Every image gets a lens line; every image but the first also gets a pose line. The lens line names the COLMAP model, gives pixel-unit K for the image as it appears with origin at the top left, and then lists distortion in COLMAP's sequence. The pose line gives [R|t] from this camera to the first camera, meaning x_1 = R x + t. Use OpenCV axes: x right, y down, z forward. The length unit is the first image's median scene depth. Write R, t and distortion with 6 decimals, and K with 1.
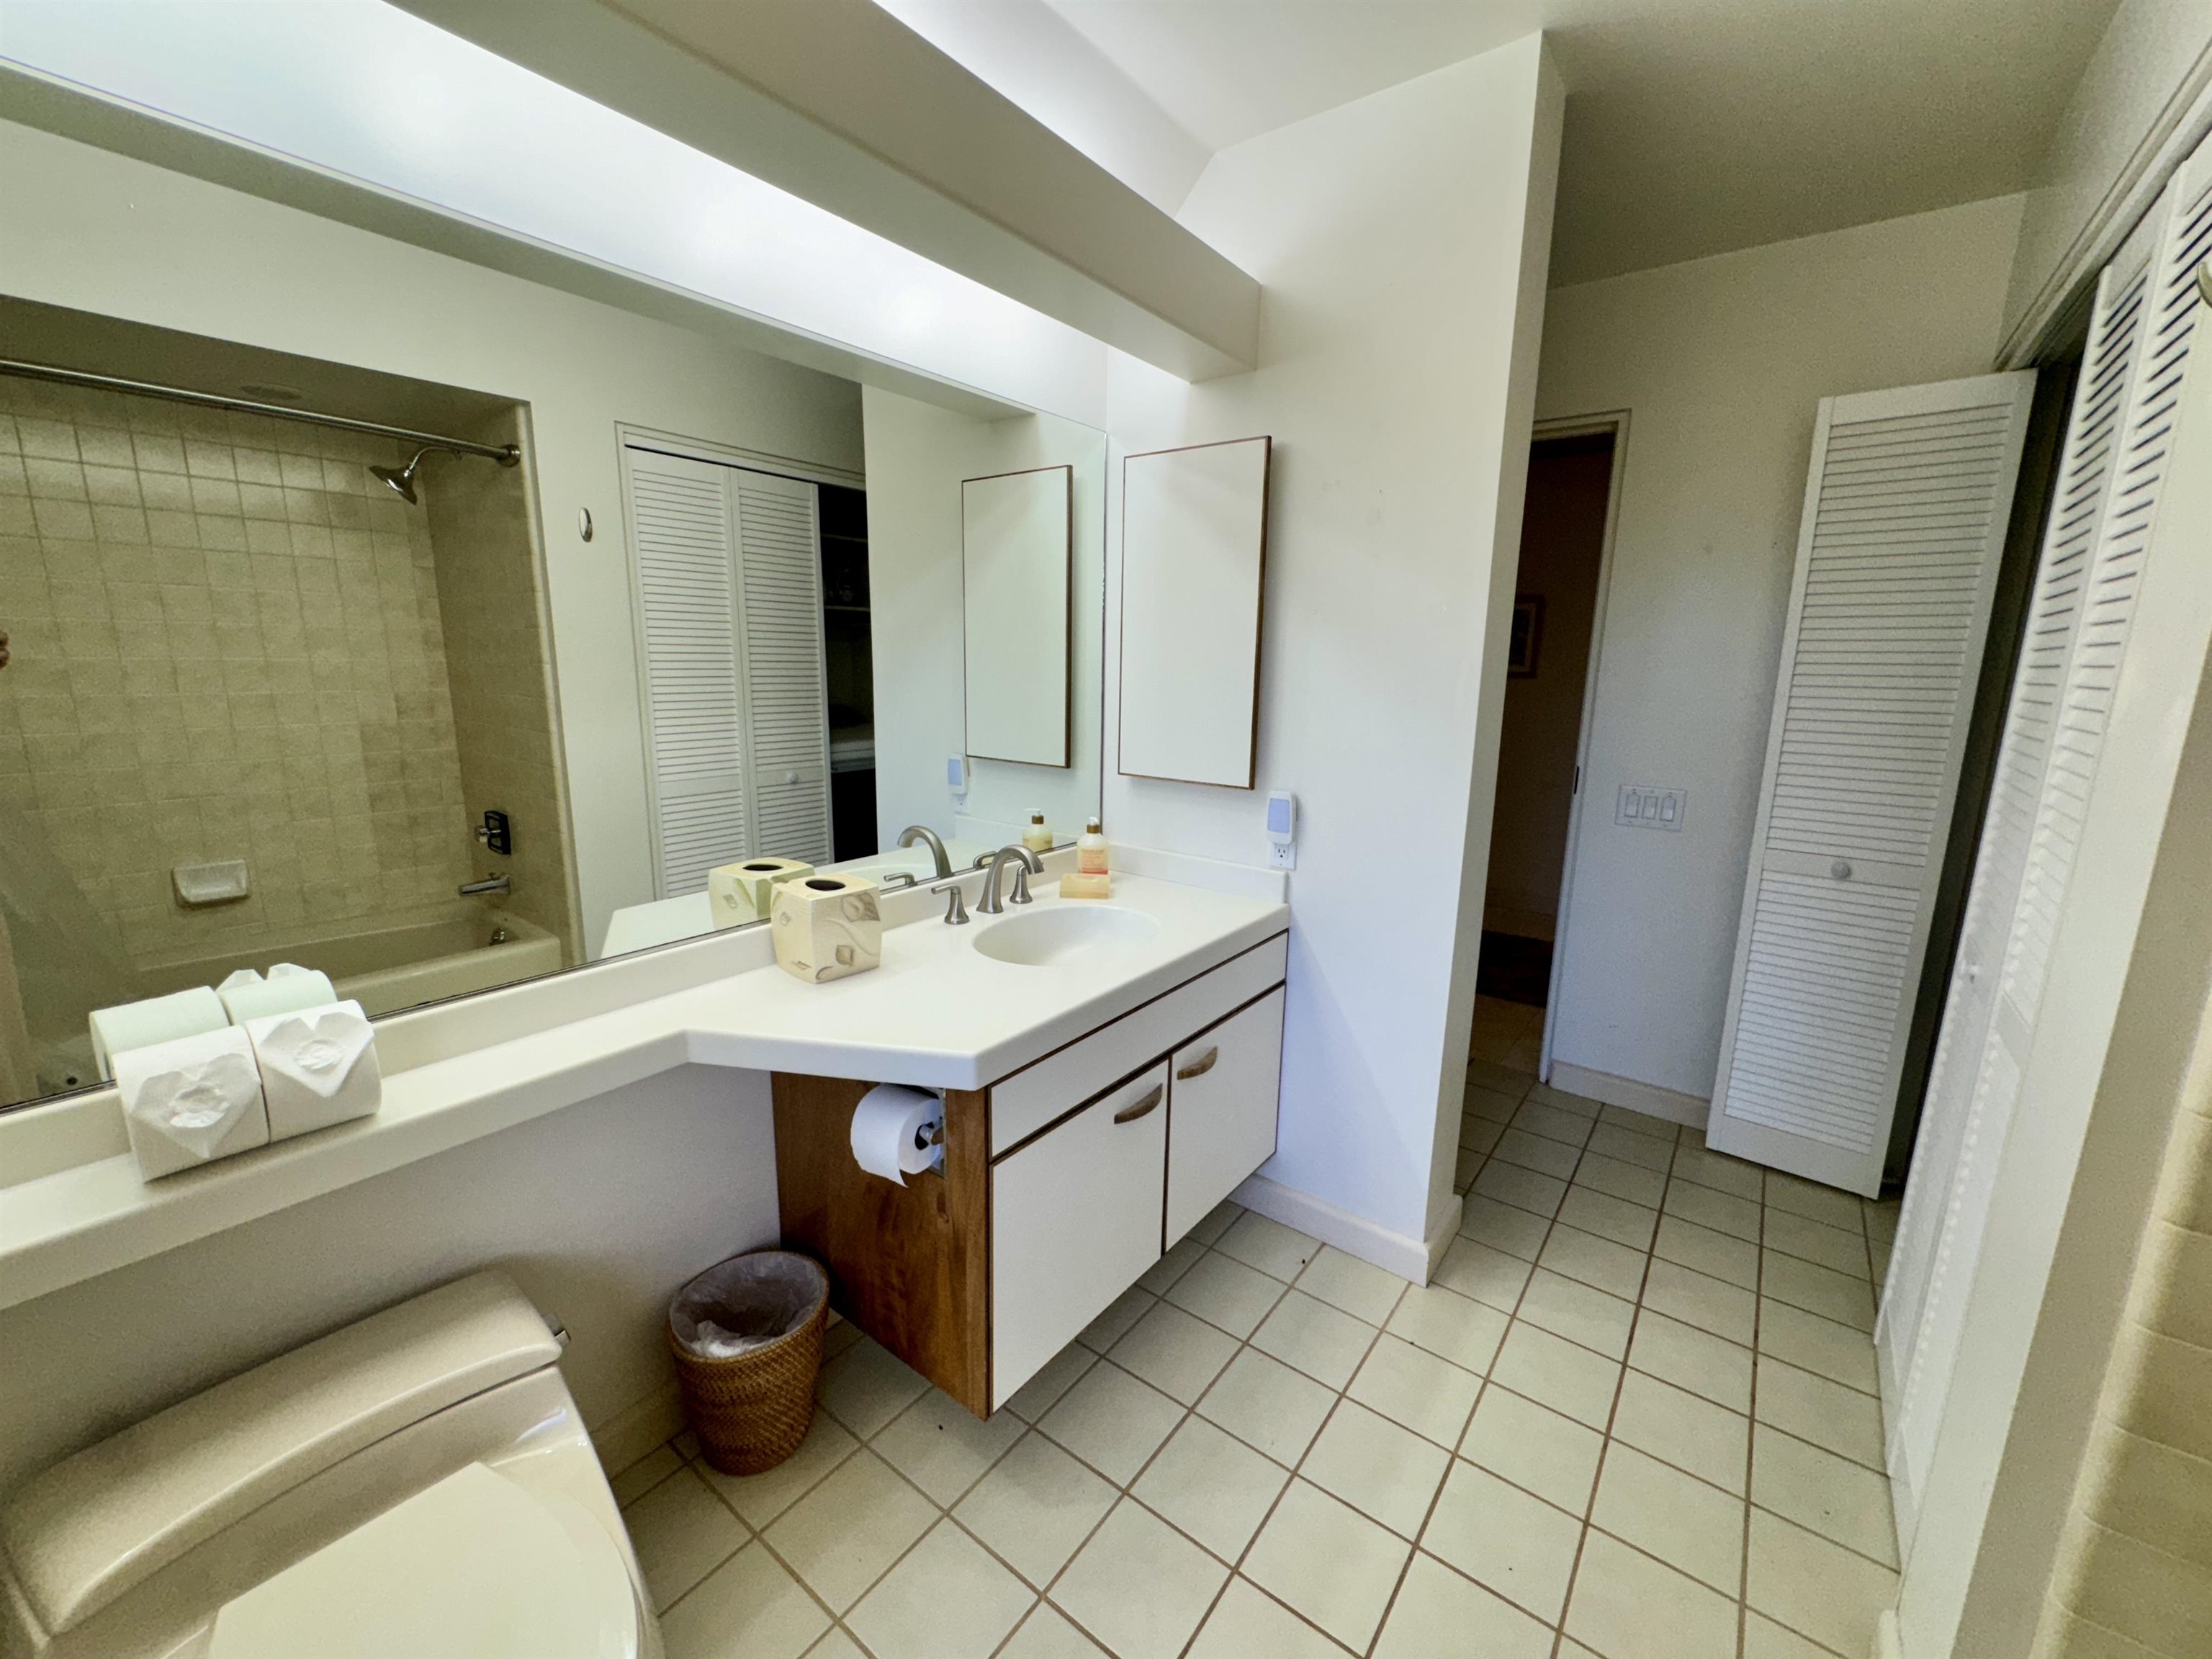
lens RADIAL K [[886.6, 0, 1107.8], [0, 886.6, 829.6], [0, 0, 1]] dist [-0.003226, 0.000539]
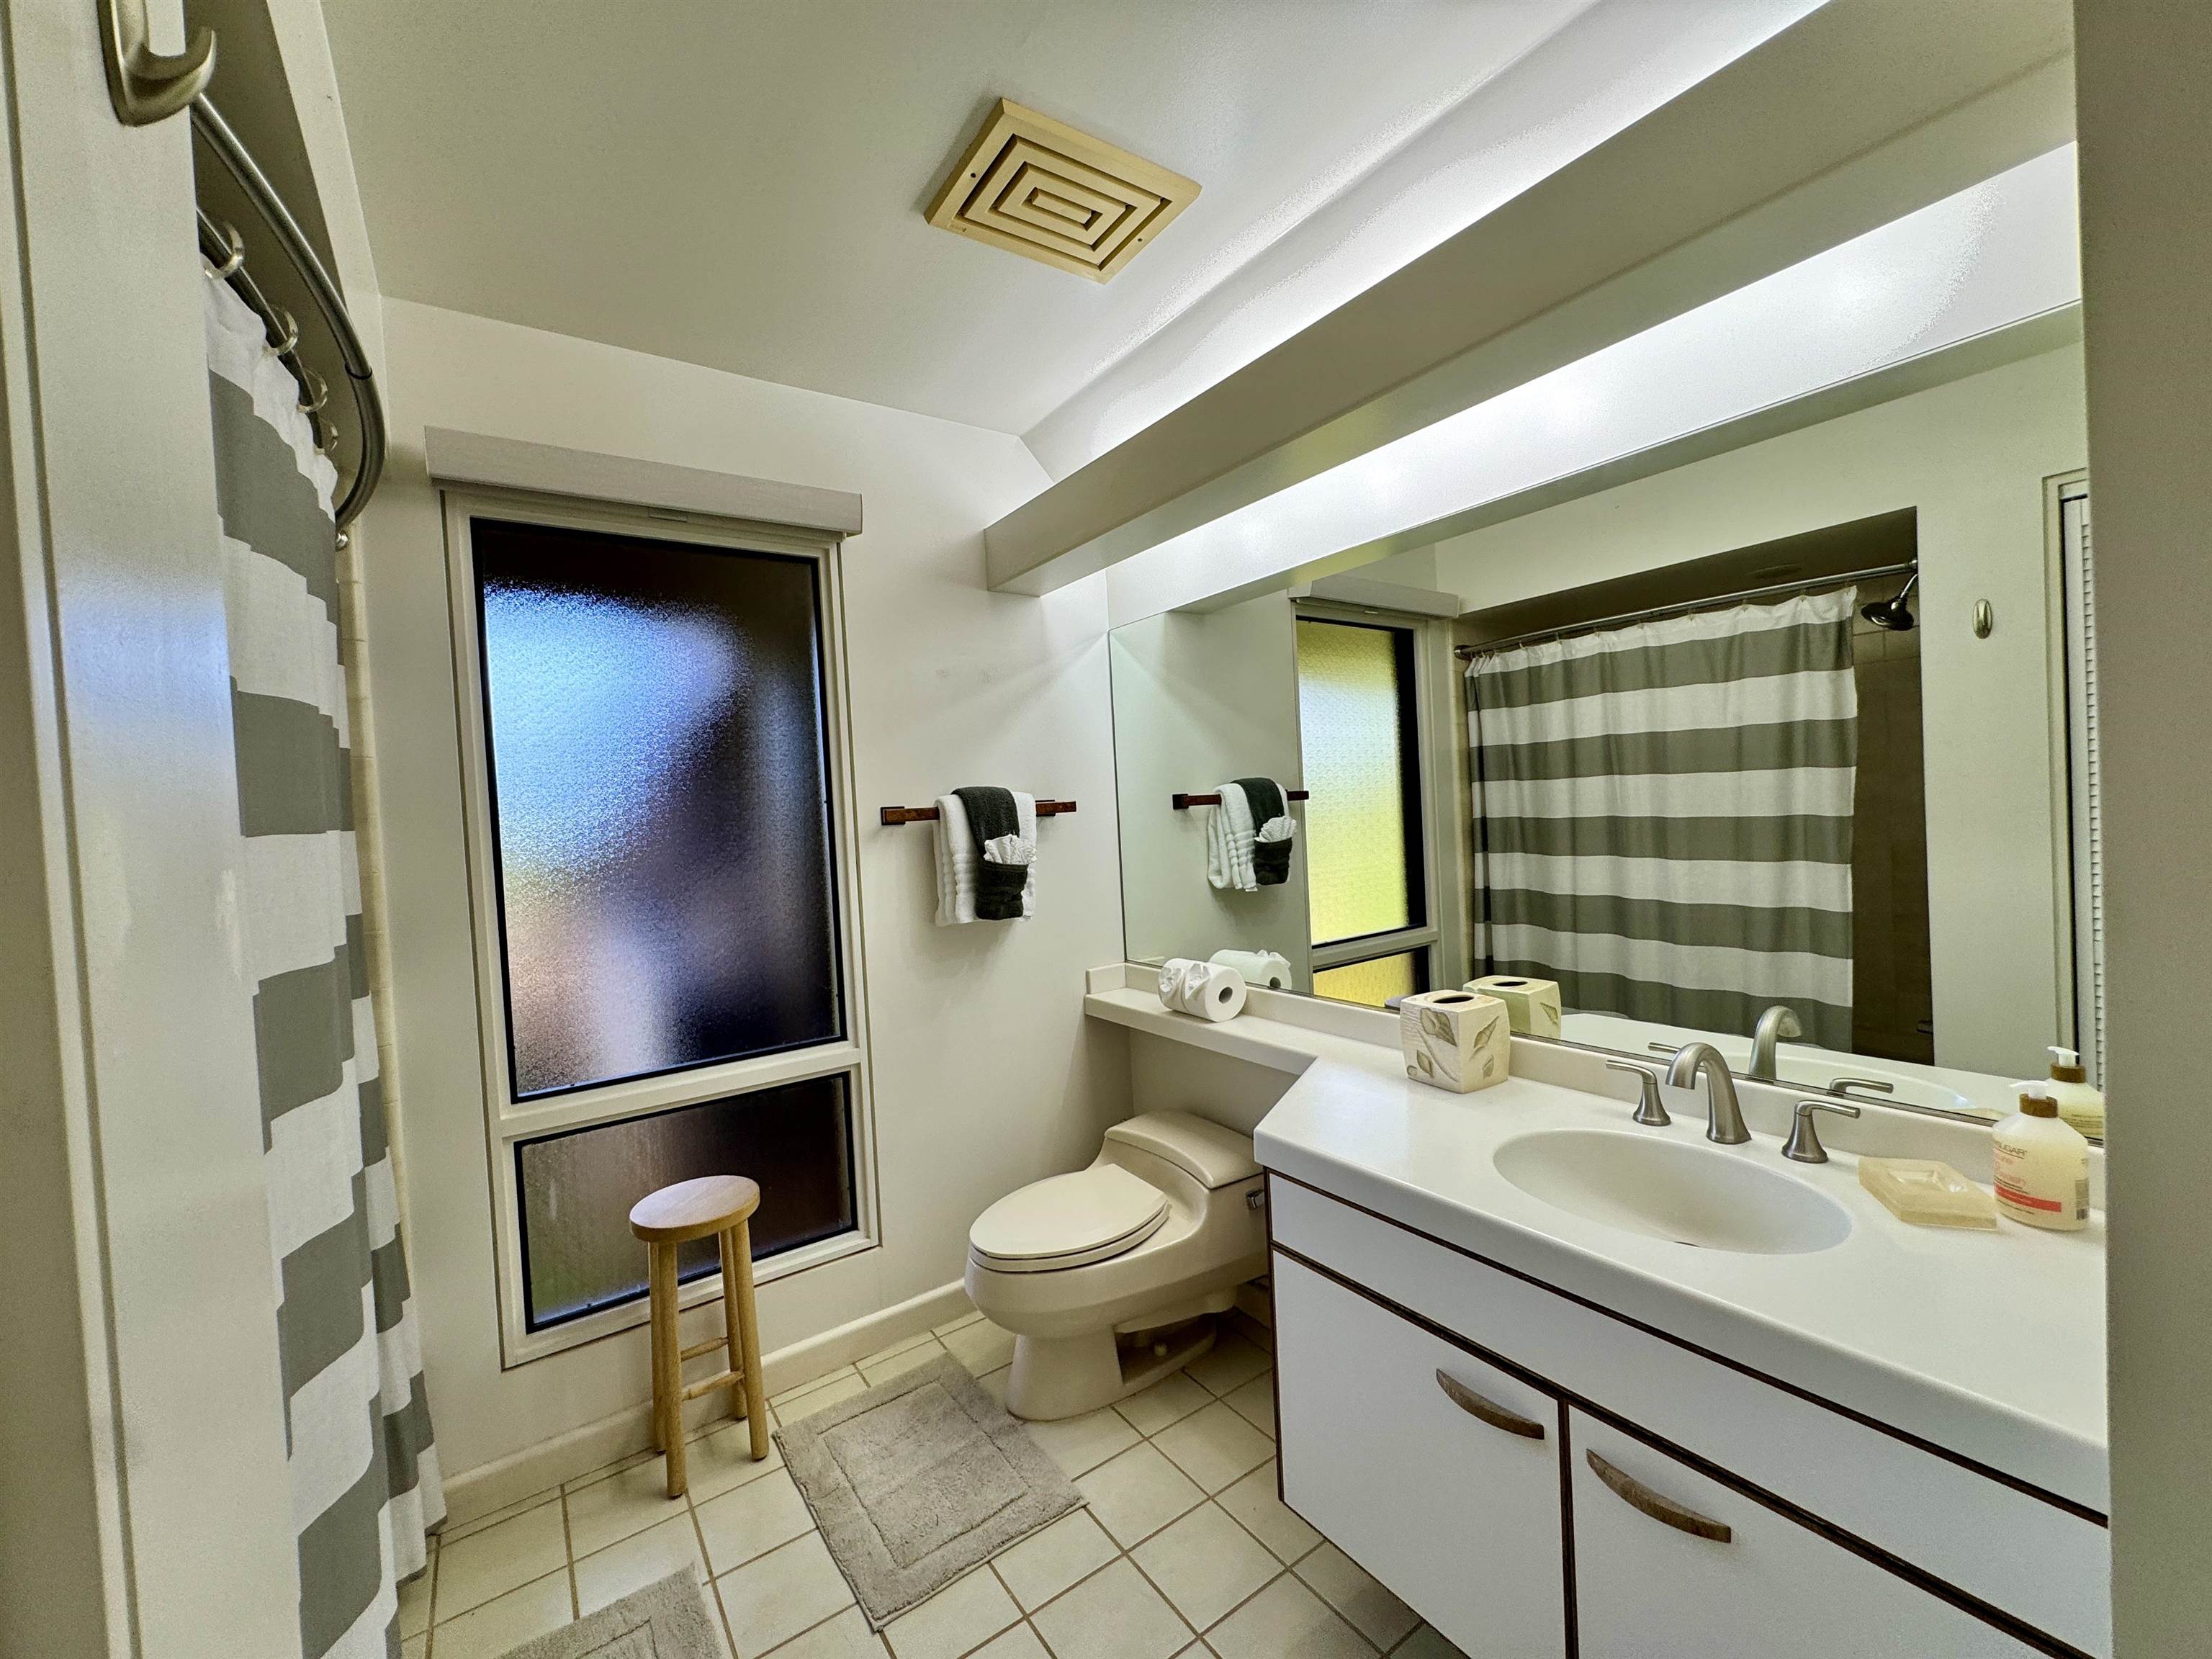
lens RADIAL K [[886.6, 0, 1107.8], [0, 886.6, 829.6], [0, 0, 1]] dist [-0.003226, 0.000539]
pose [[-0.292369, 0.028048, -0.955894, 0.842938], [-0.143550, 0.986957, 0.072866, -0.163263], [0.945470, 0.158522, -0.284530, 0.896202]]
